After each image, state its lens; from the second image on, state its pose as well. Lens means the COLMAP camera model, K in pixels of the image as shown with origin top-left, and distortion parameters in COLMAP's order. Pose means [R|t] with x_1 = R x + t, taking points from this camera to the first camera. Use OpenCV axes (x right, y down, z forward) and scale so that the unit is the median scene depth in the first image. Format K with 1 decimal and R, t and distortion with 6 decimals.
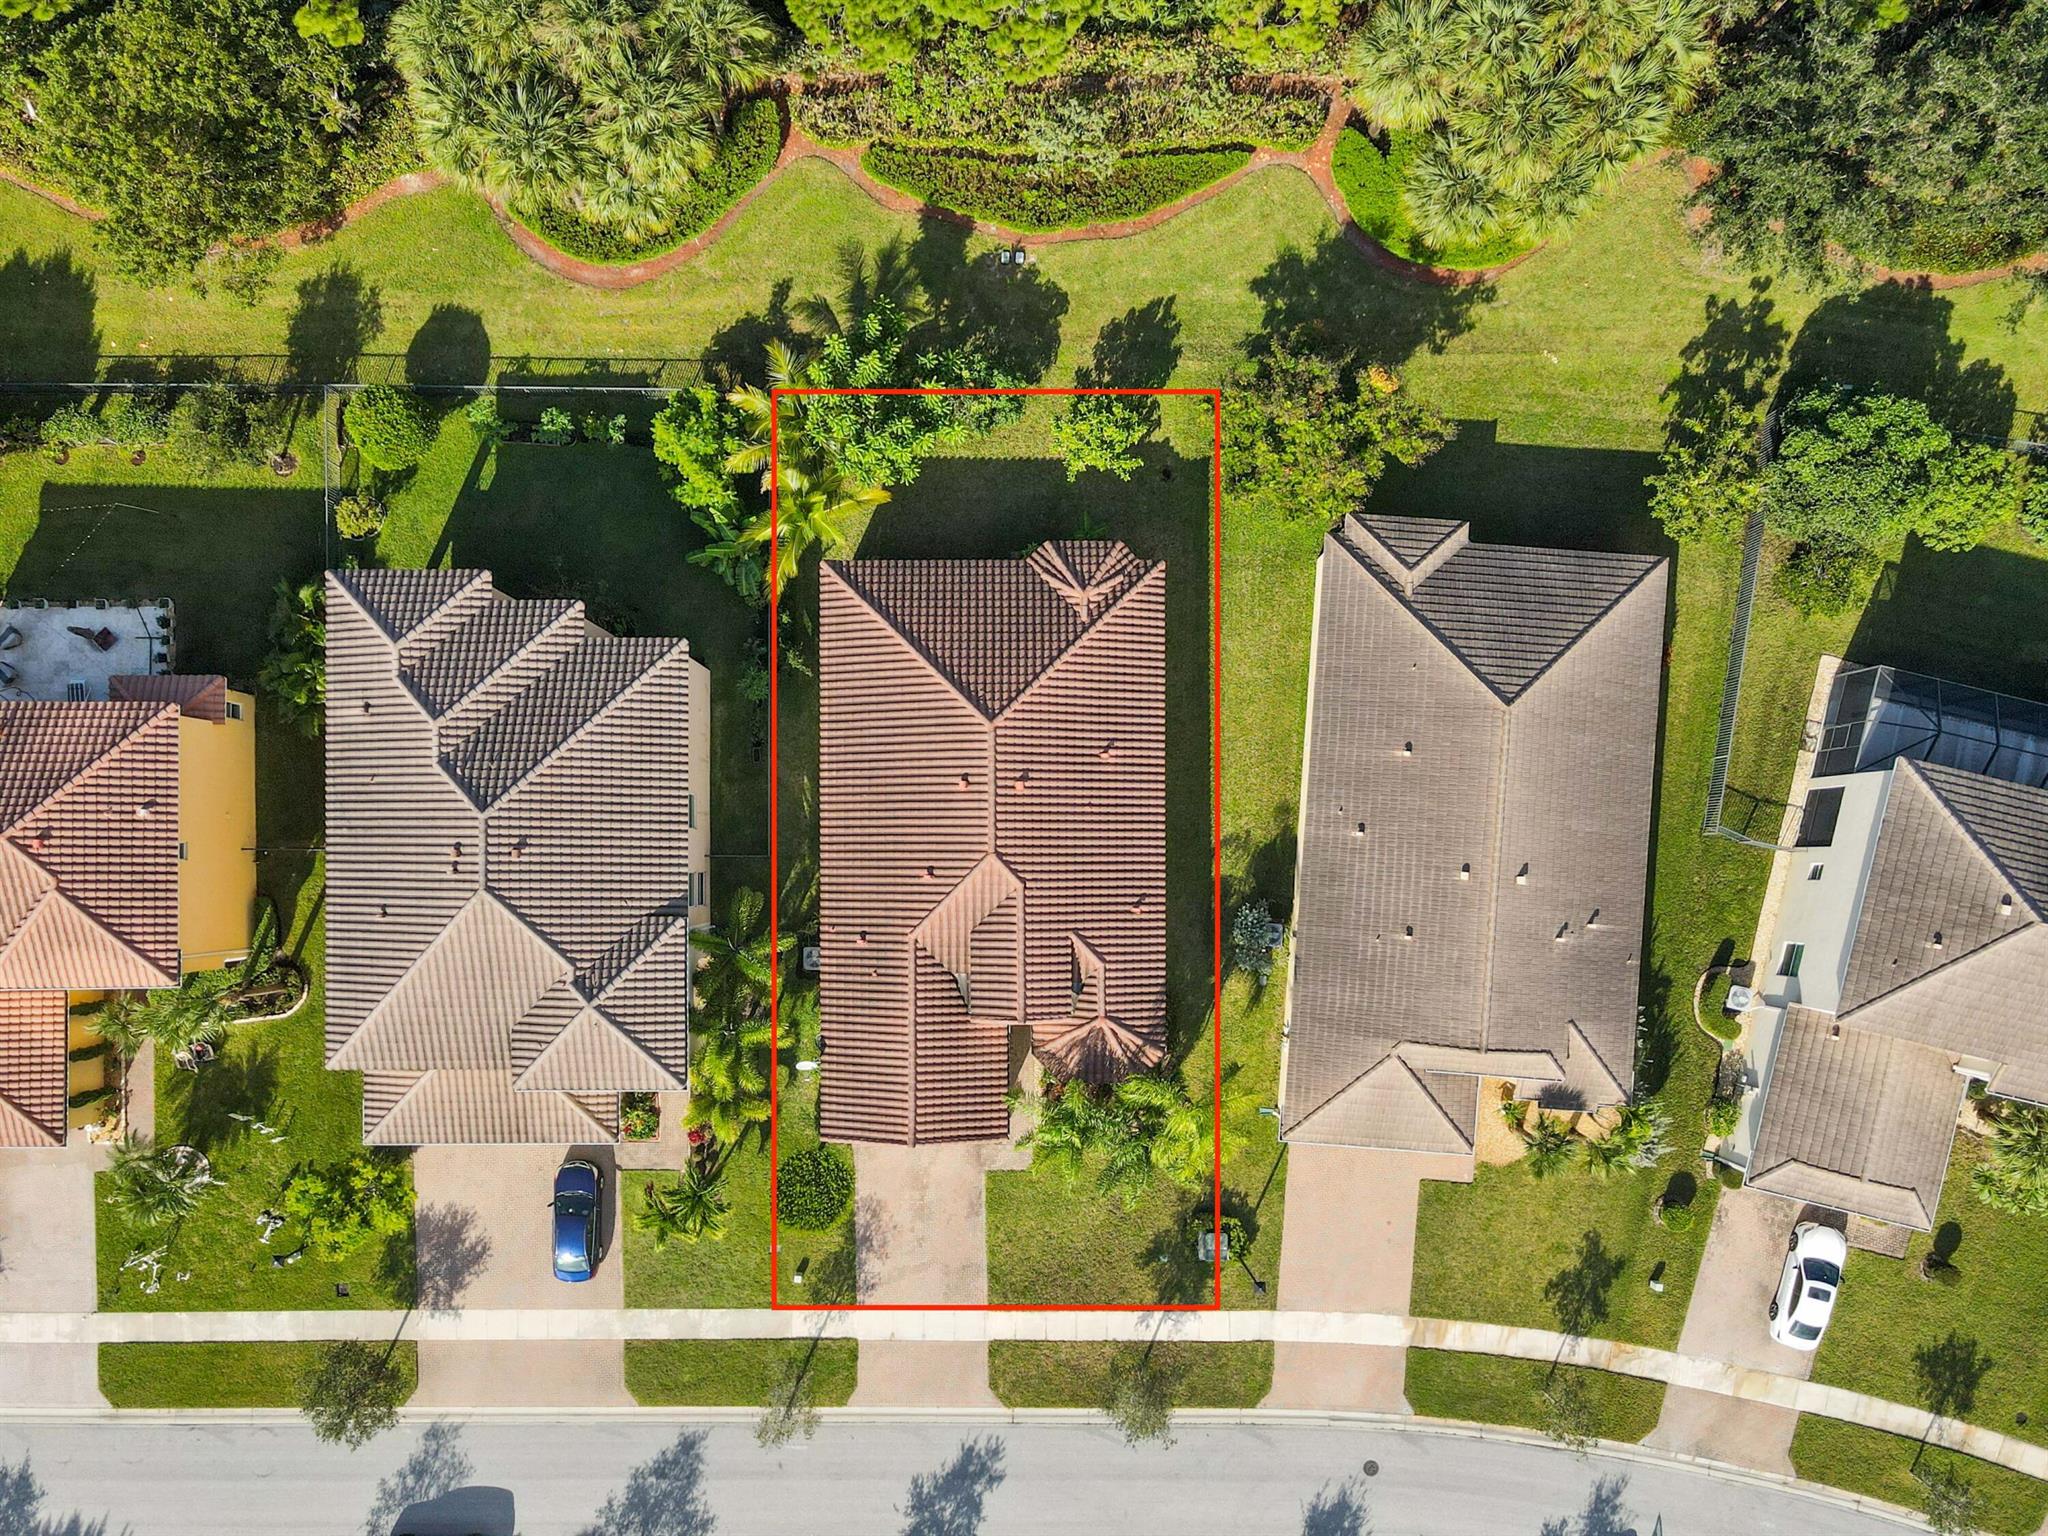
lens RADIAL K [[1509.6, 0, 1021.6], [0, 1509.6, 785.3], [0, 0, 1]] dist [0.013230, 0.011250]
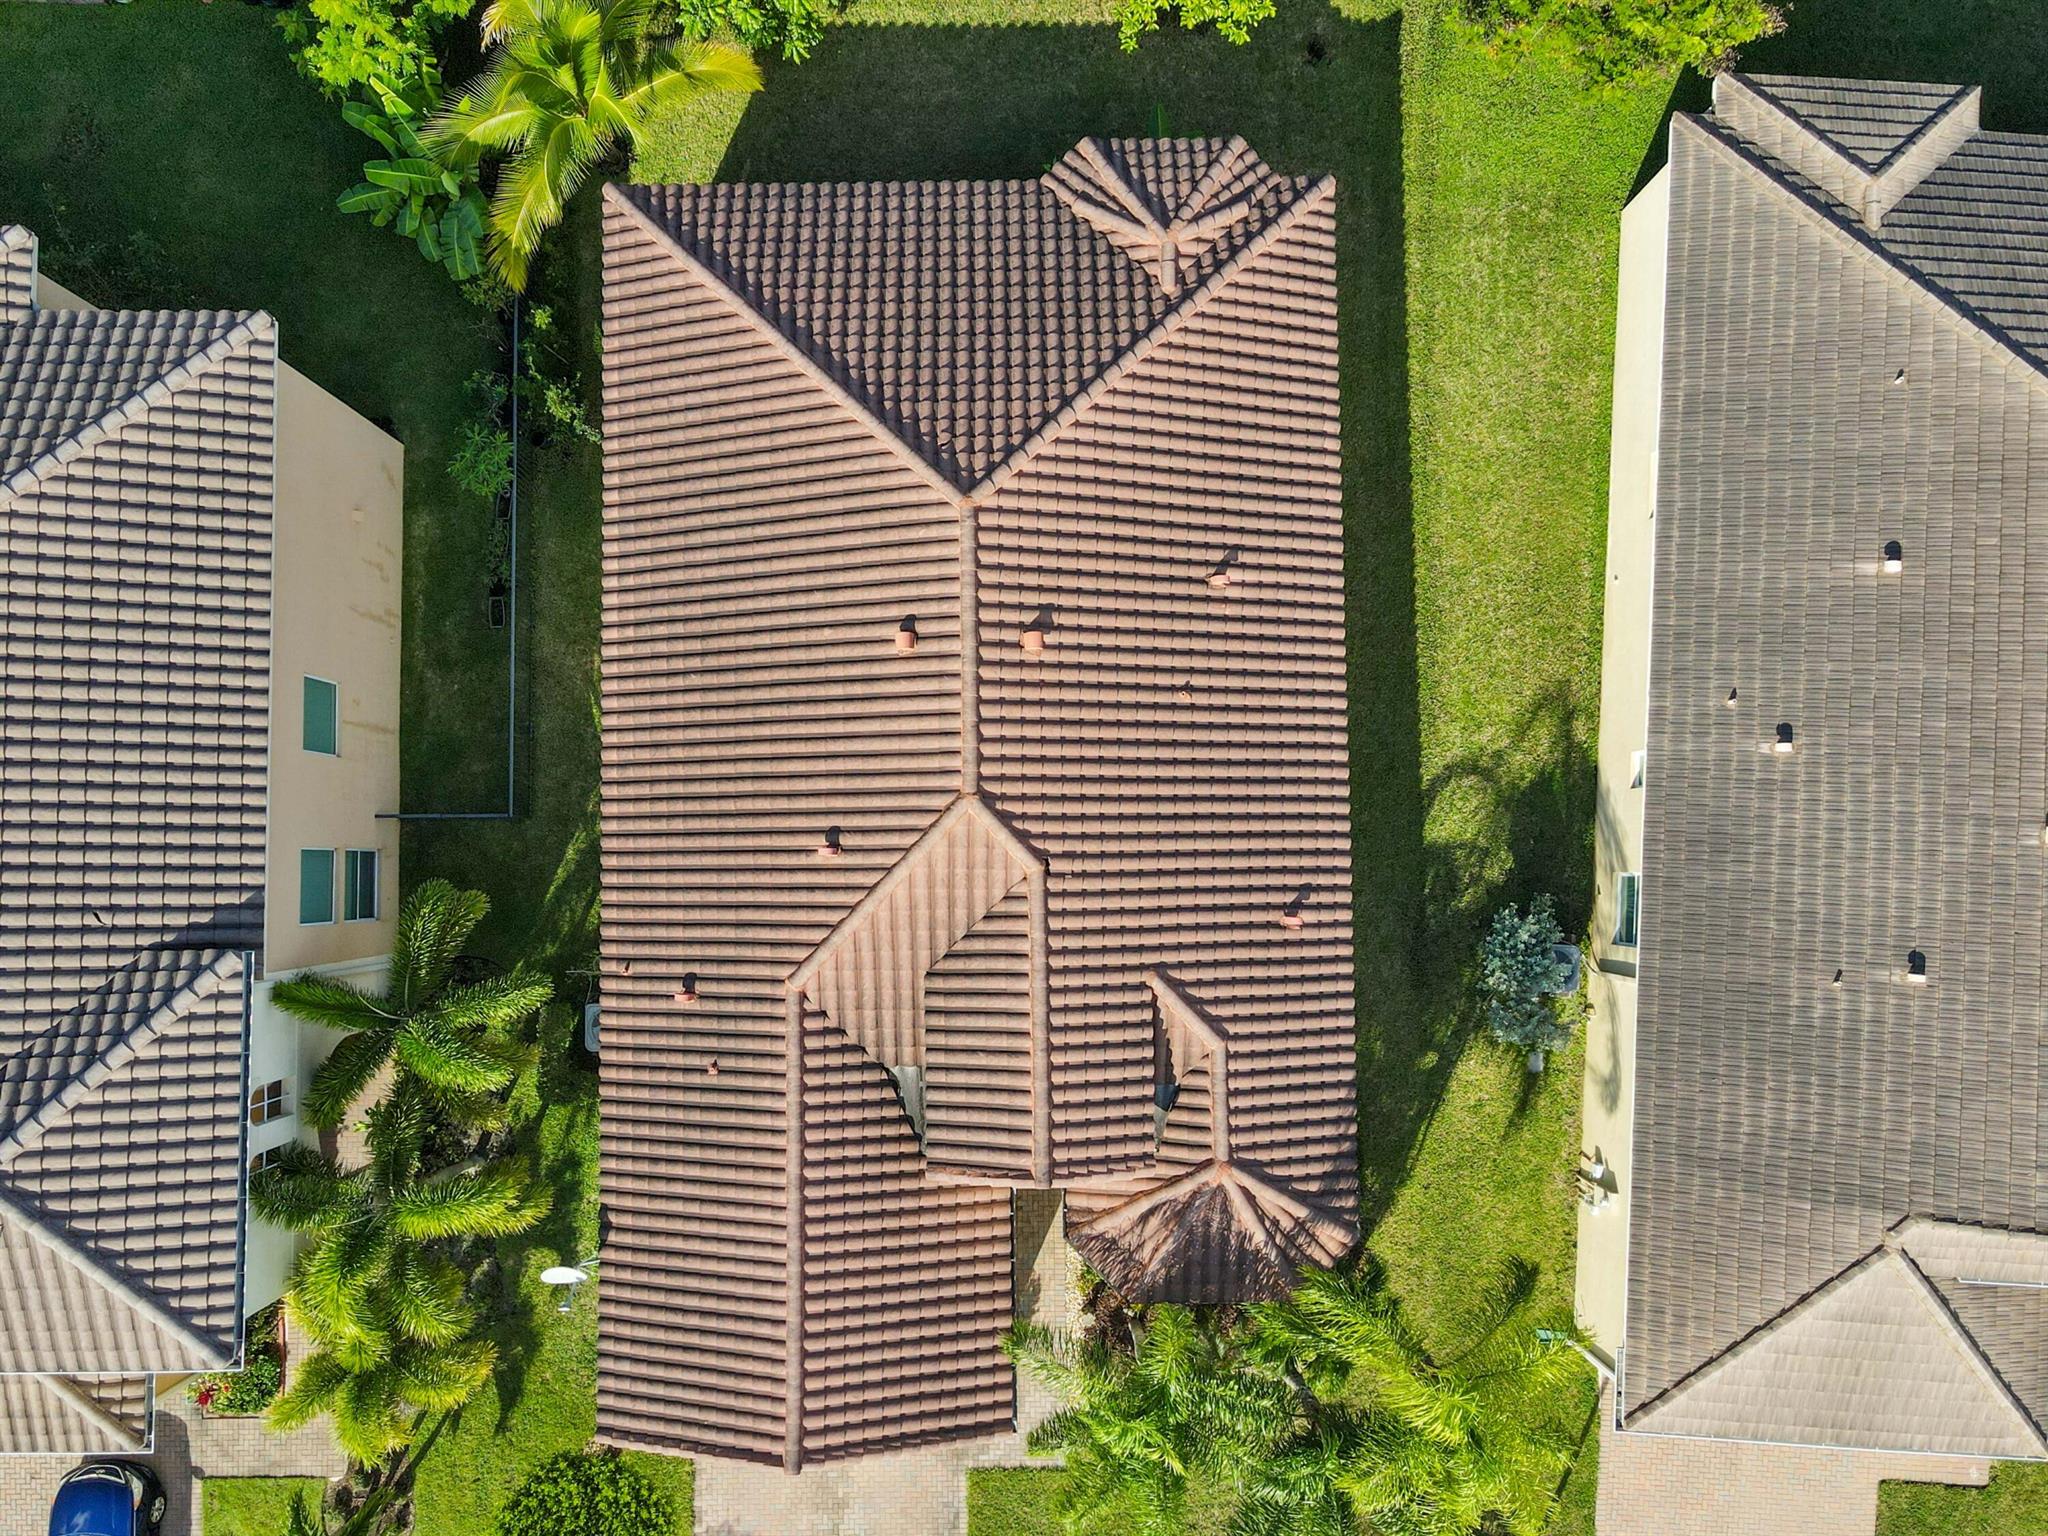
lens RADIAL K [[1509.6, 0, 1036.1], [0, 1509.6, 752.9], [0, 0, 1]] dist [0.013230, 0.011250]
pose [[0.999907, -0.009641, 0.009597, -0.004662], [0.009835, 0.999744, -0.020361, 0.040759], [-0.009398, 0.020453, 0.999747, 0.546048]]
